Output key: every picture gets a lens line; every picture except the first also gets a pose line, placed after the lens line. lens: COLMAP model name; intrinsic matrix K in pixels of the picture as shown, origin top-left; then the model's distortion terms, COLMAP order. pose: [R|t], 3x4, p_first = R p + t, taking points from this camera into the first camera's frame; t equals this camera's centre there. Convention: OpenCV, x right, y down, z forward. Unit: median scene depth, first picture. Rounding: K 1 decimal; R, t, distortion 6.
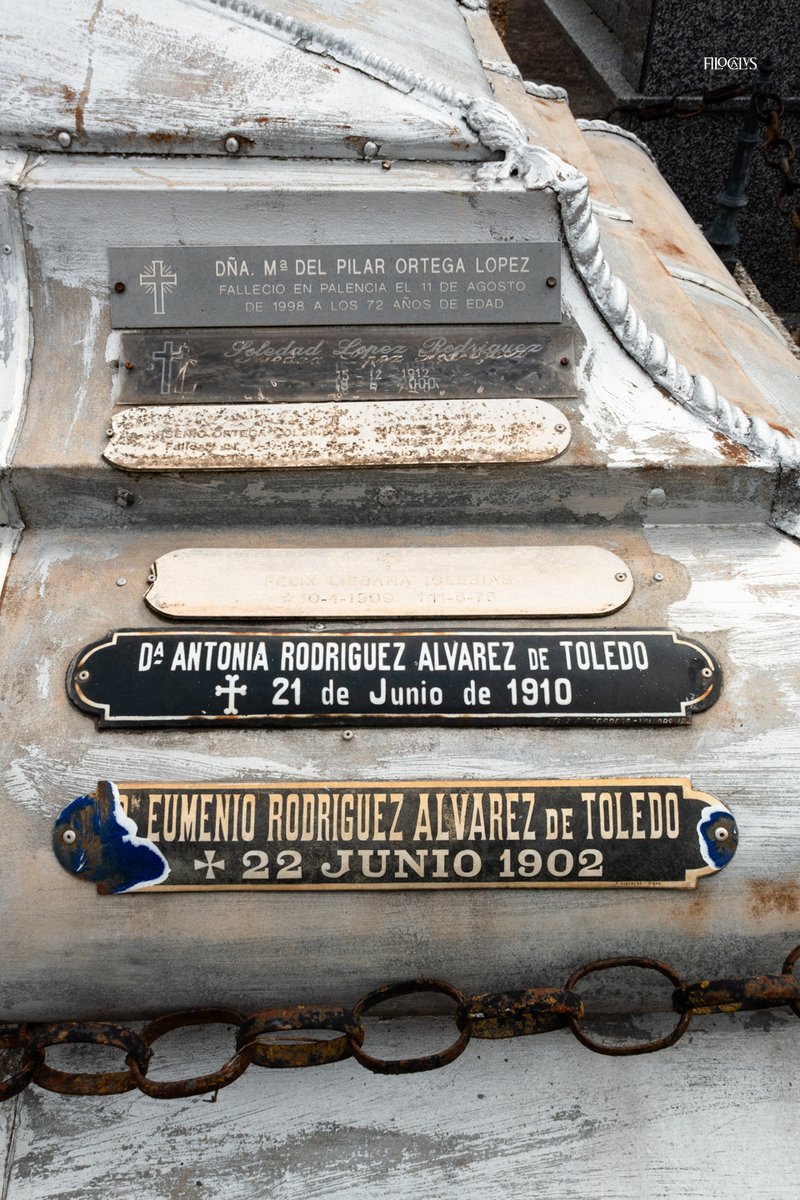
lens RADIAL K [[998.3, 0, 405.9], [0, 998.3, 608.1], [0, 0, 1]] dist [-0.026907, 0.064358]
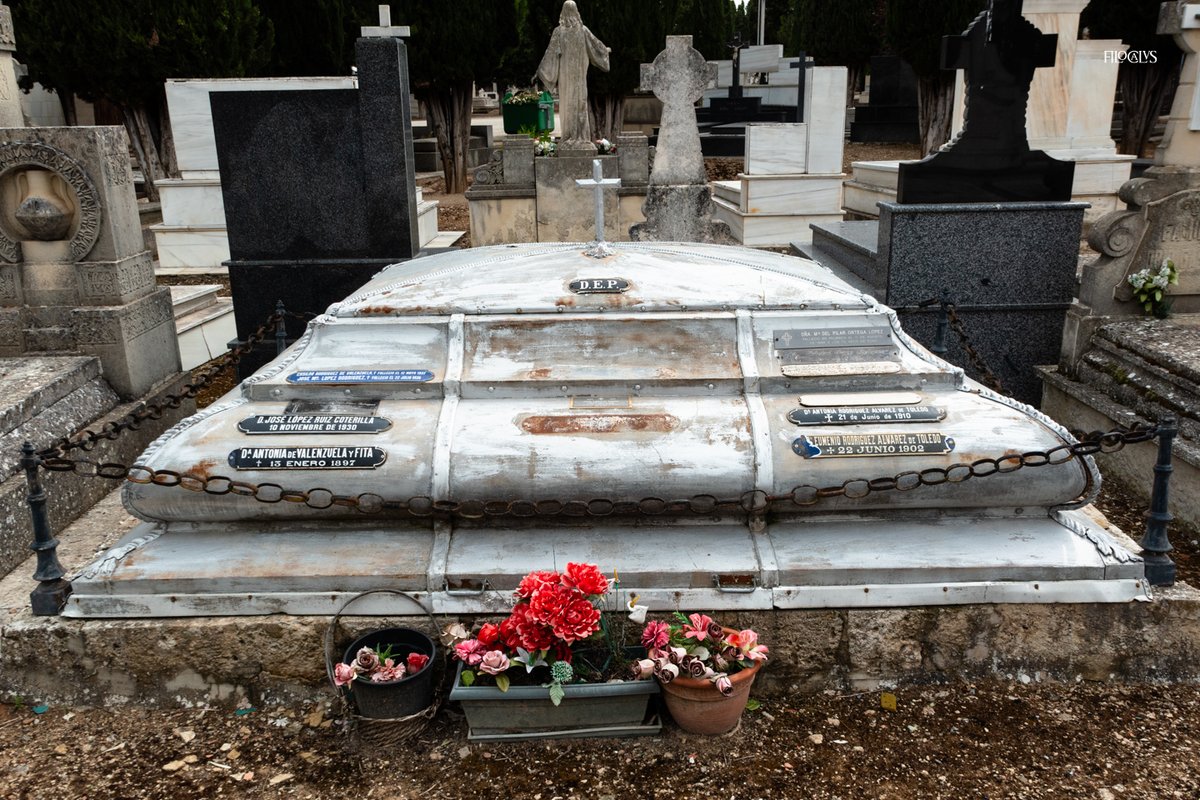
lens RADIAL K [[998.3, 0, 600.6], [0, 998.3, 396.4], [0, 0, 1]] dist [-0.026907, 0.064358]
pose [[0.998771, -0.025237, -0.042654, -0.959014], [0.005906, 0.915115, -0.403149, 1.700324], [0.049207, 0.402401, 0.914140, -2.941748]]
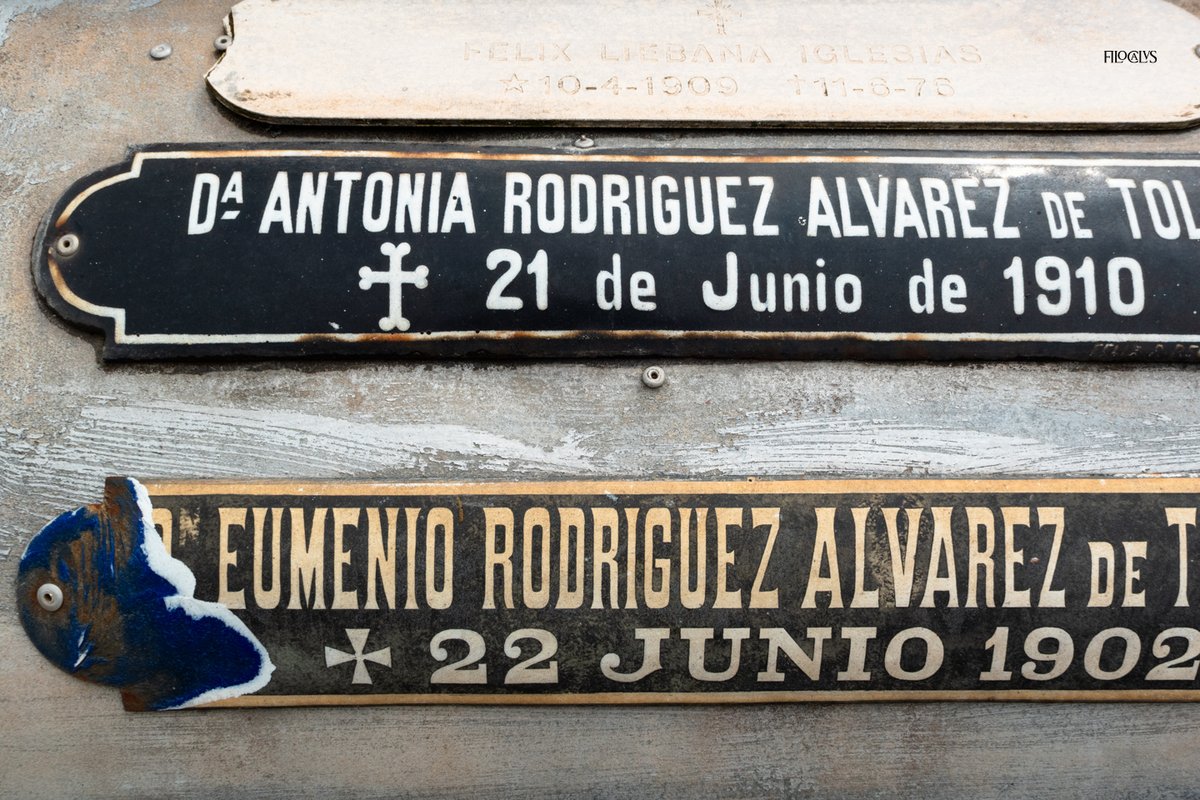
lens RADIAL K [[917.7, 0, 606.2], [0, 917.7, 431.5], [0, 0, 1]] dist [-0.034293, 0.021190]
pose [[0.999903, 0.004896, 0.013005, -0.085298], [-0.007497, 0.978057, 0.208204, 0.064225], [-0.011701, -0.208281, 0.977999, 0.585440]]
